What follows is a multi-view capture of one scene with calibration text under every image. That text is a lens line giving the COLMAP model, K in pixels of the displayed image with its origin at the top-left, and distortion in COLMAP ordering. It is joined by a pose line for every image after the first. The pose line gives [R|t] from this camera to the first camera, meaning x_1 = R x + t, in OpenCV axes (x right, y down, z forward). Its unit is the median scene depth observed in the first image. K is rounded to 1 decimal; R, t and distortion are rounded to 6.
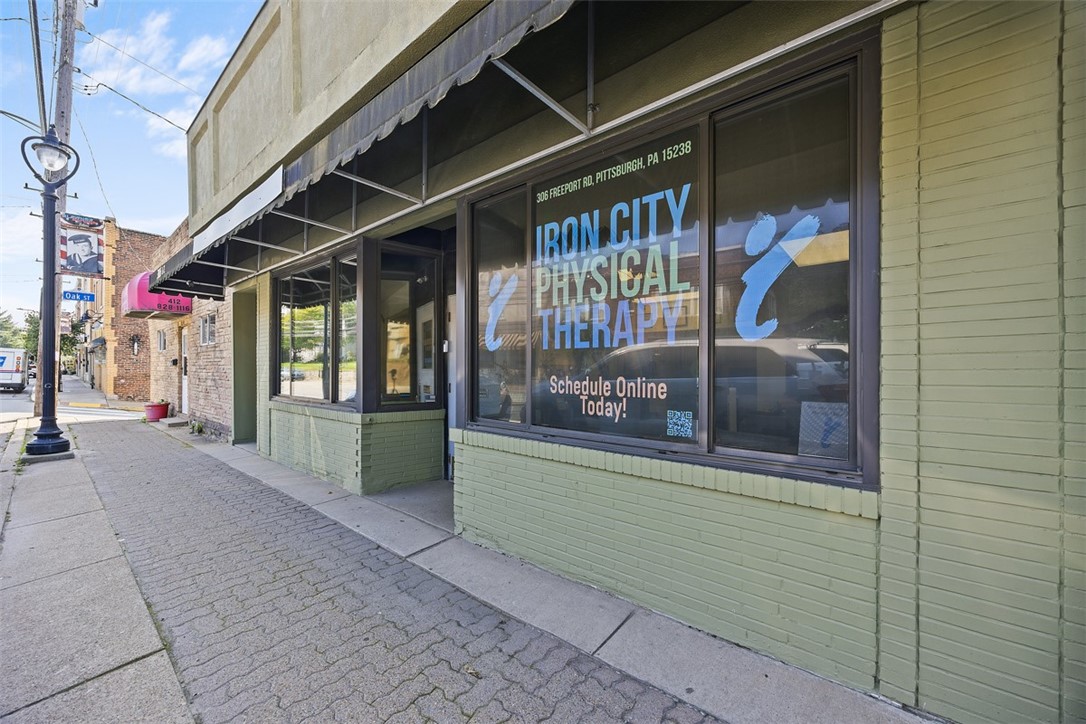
lens RADIAL K [[418.2, 0, 539.1], [0, 418.2, 359.6], [0, 0, 1]] dist [-0.001517, 0.000082]
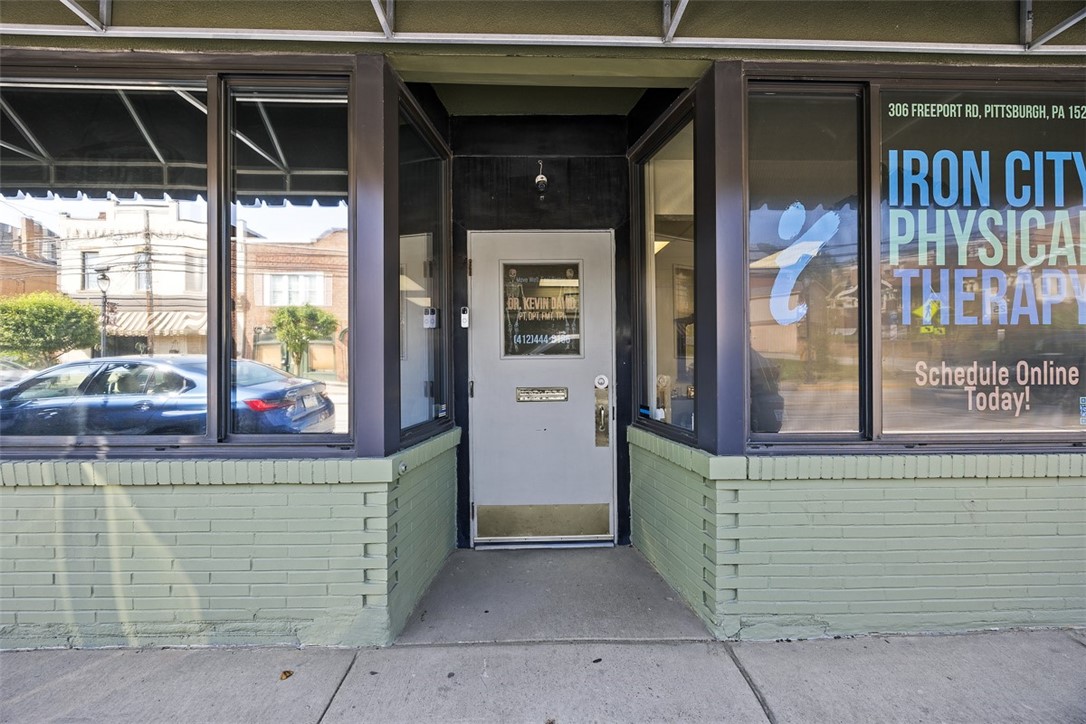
lens RADIAL K [[428.6, 0, 540.2], [0, 428.6, 350.6], [0, 0, 1]] dist [-0.001311, -0.000339]
pose [[0.749719, 0.007736, 0.661711, -1.032264], [-0.007112, 0.999968, -0.003633, 0.029445], [-0.661718, -0.001983, 0.749750, 0.953840]]
